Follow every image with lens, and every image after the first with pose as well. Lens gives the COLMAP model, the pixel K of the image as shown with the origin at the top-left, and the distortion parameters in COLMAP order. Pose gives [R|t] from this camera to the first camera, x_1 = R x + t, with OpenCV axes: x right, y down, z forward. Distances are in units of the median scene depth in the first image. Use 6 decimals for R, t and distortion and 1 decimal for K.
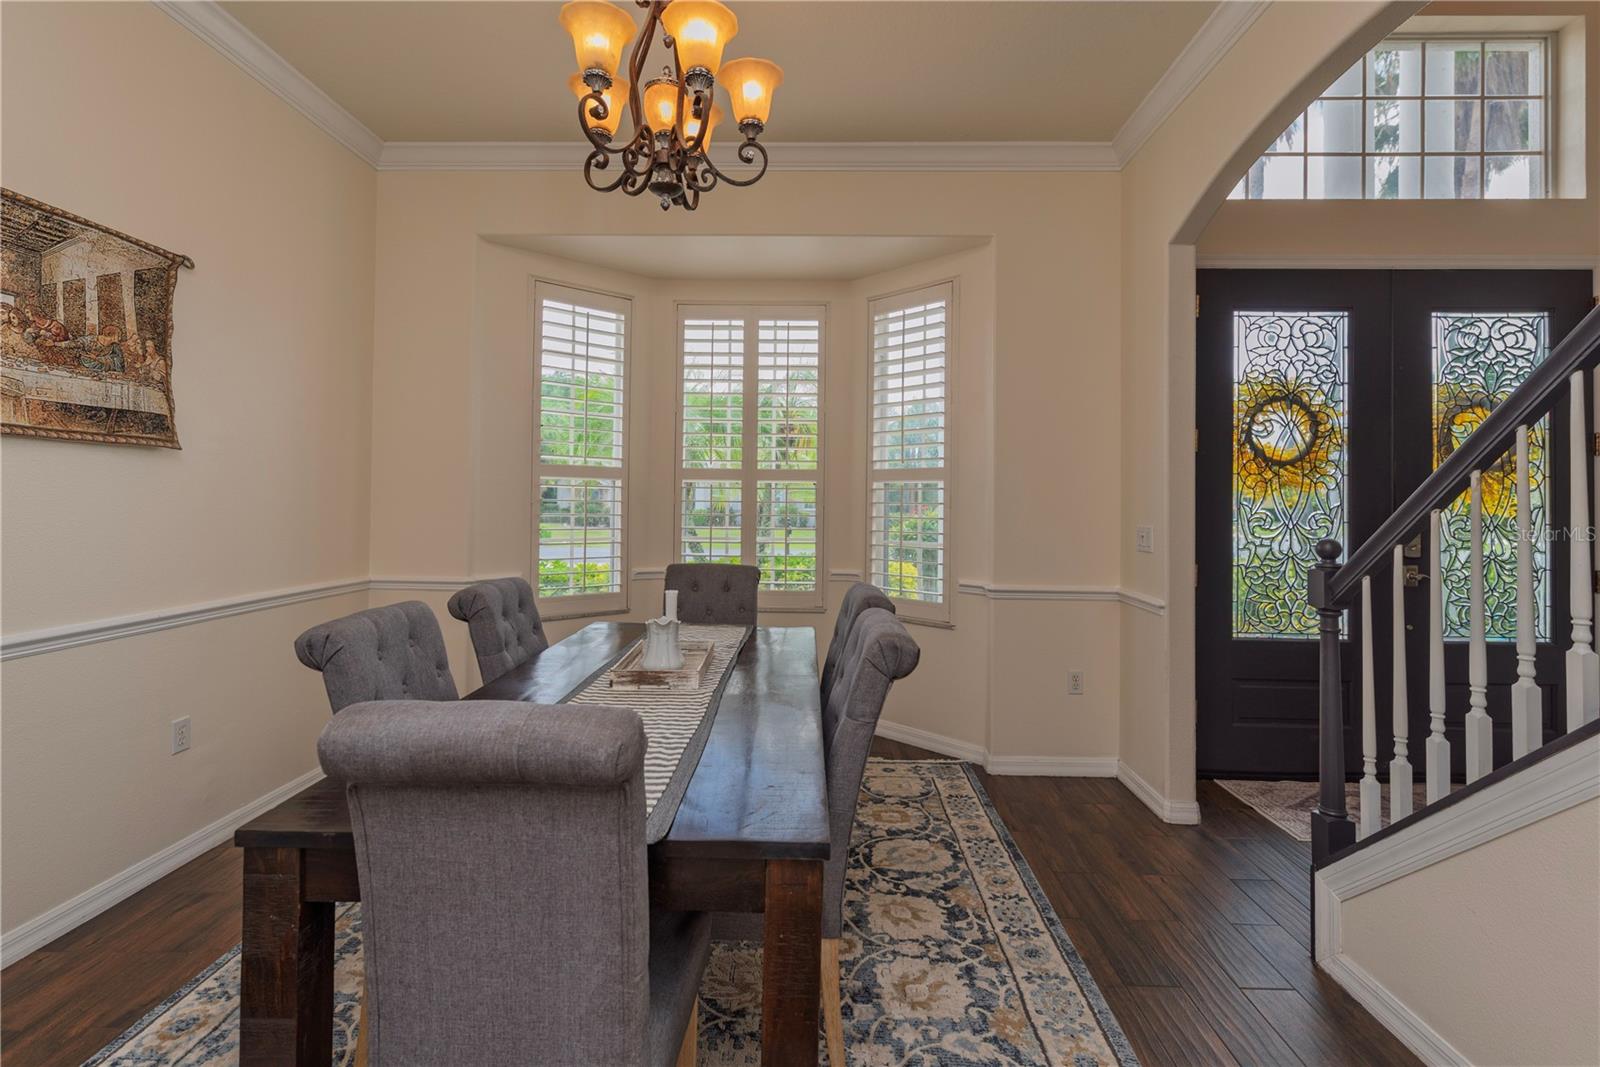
lens RADIAL K [[751.6, 0, 780.5], [0, 751.6, 491.1], [0, 0, 1]] dist [0.001676, 0.000403]
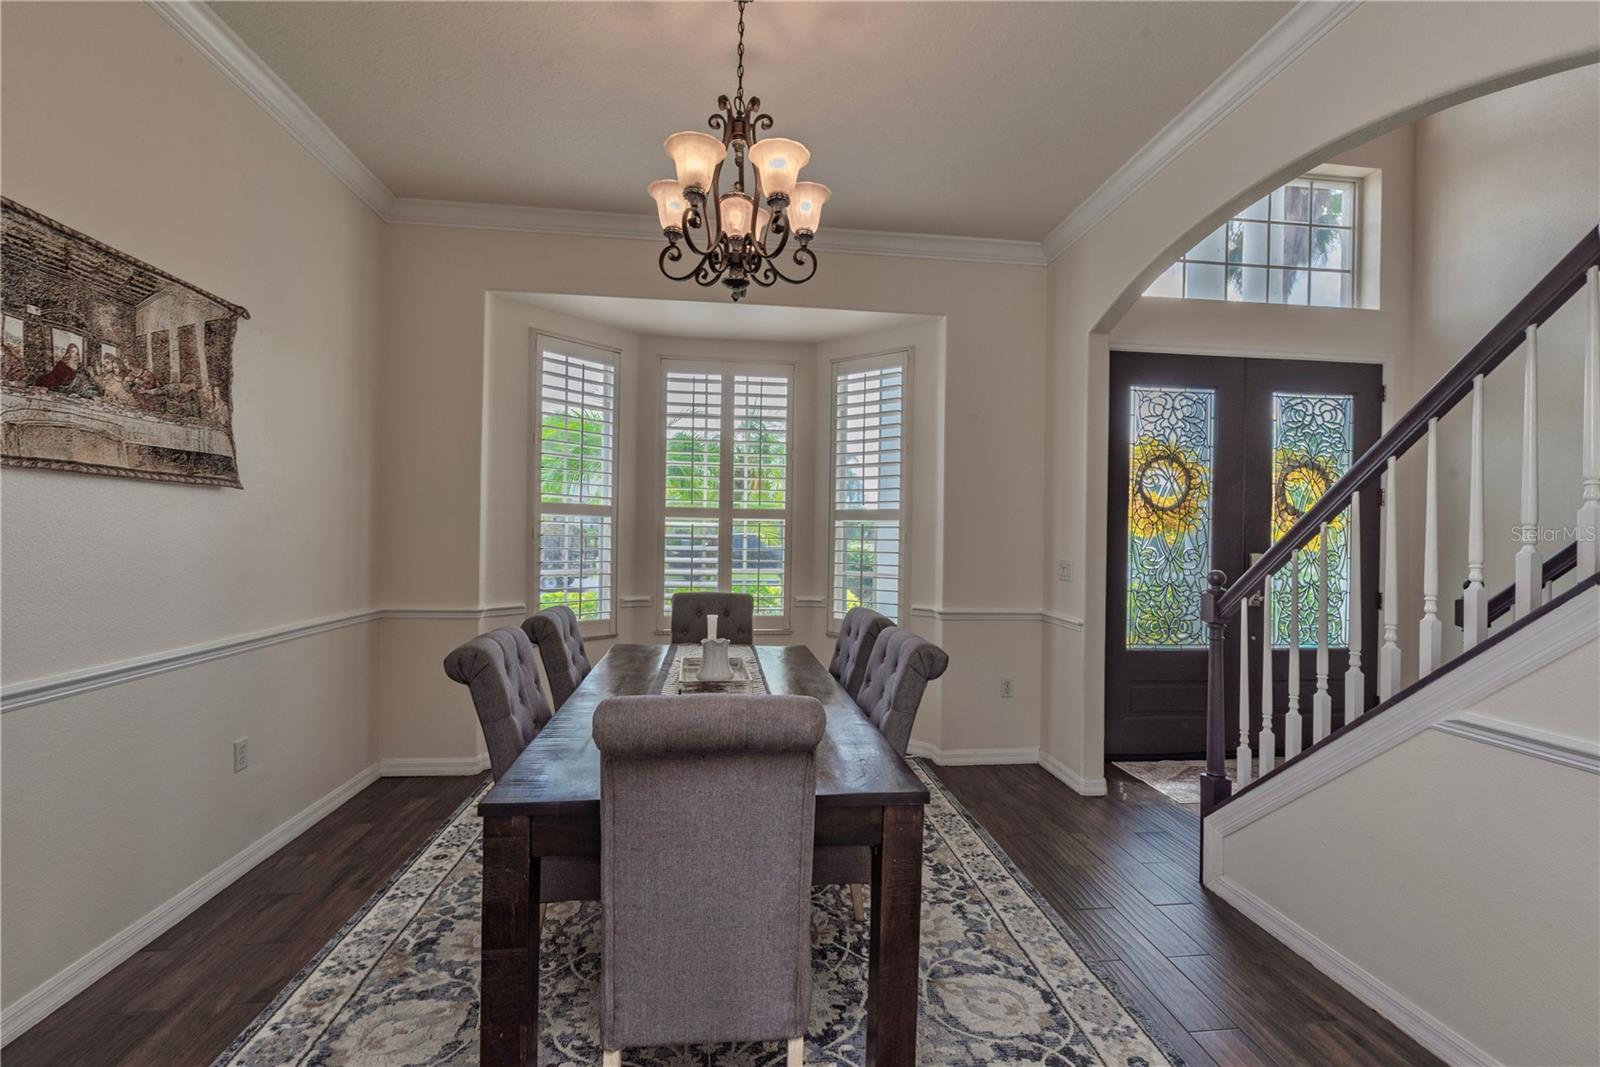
lens RADIAL K [[710.1, 0, 788.3], [0, 710.1, 537.2], [0, 0, 1]] dist [0.000524, -0.000258]
pose [[0.989590, 0.004417, 0.143850, -0.185357], [-0.007214, 0.999795, 0.018926, -0.012491], [-0.143737, -0.019767, 0.989418, -0.122203]]
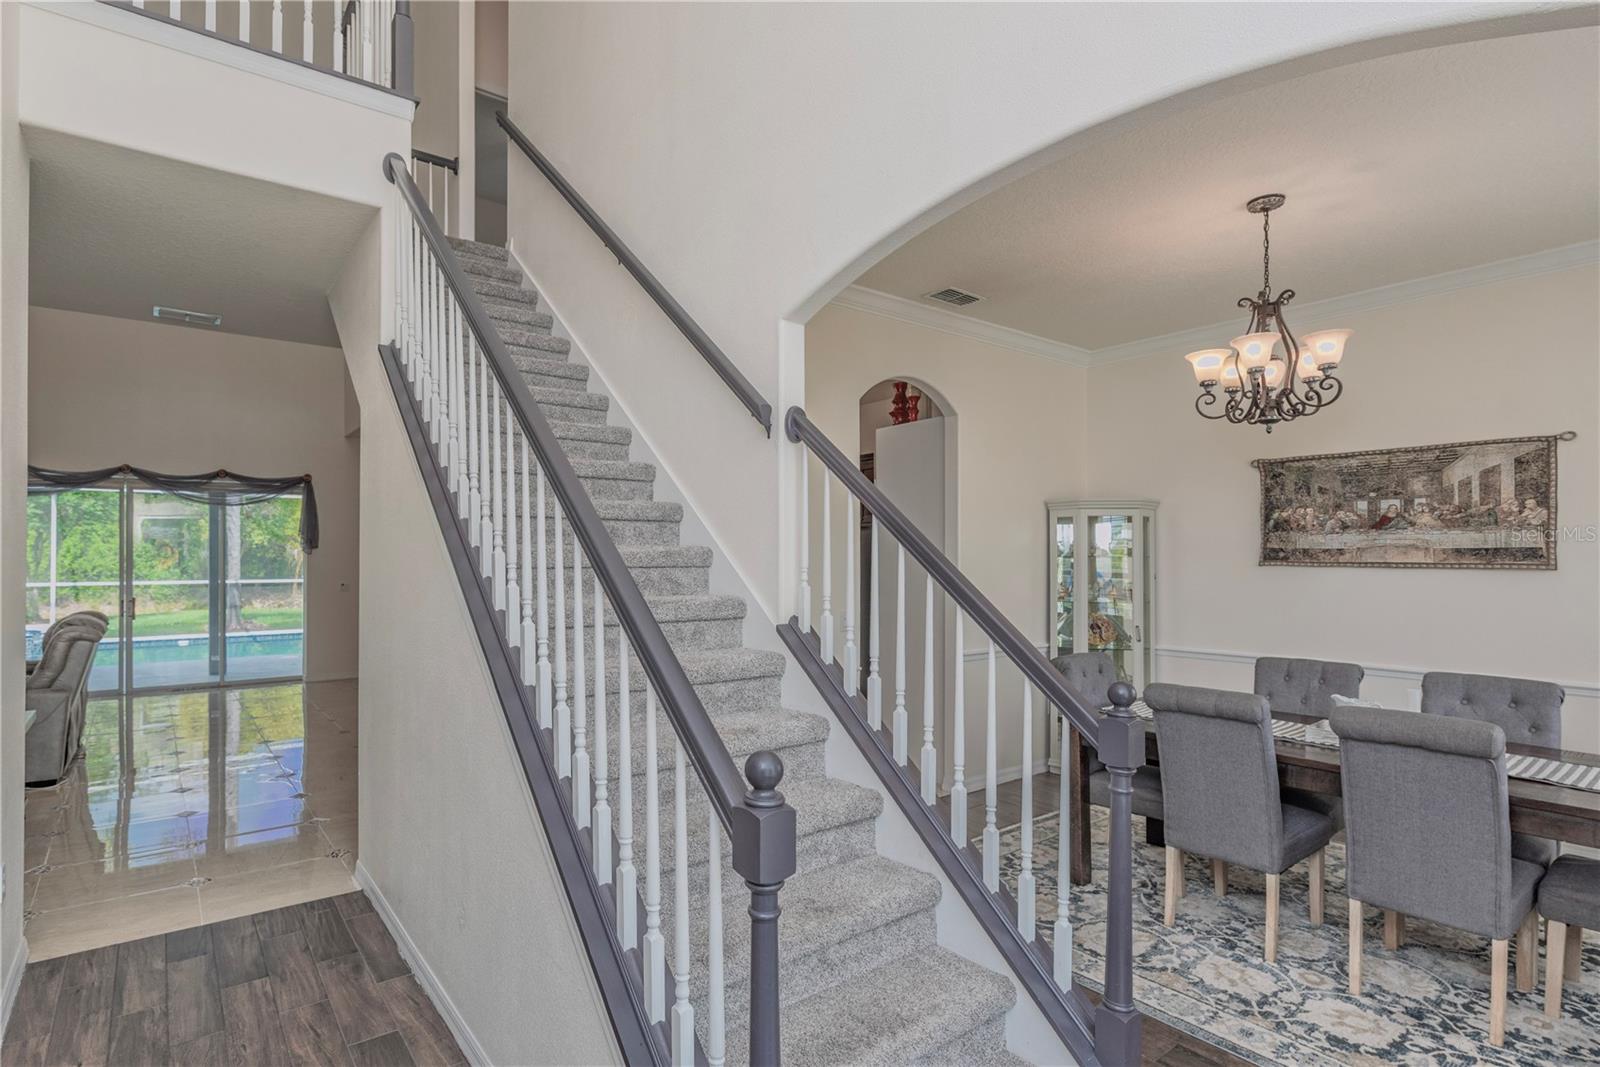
lens RADIAL K [[803.5, 0, 723.3], [0, 803.5, 555.0], [0, 0, 1]] dist [-0.004676, -0.001254]
pose [[-0.787810, -0.007895, -0.615867, 1.496812], [0.003549, 0.999843, -0.017357, -0.067075], [0.615908, -0.015860, -0.787659, 1.307296]]
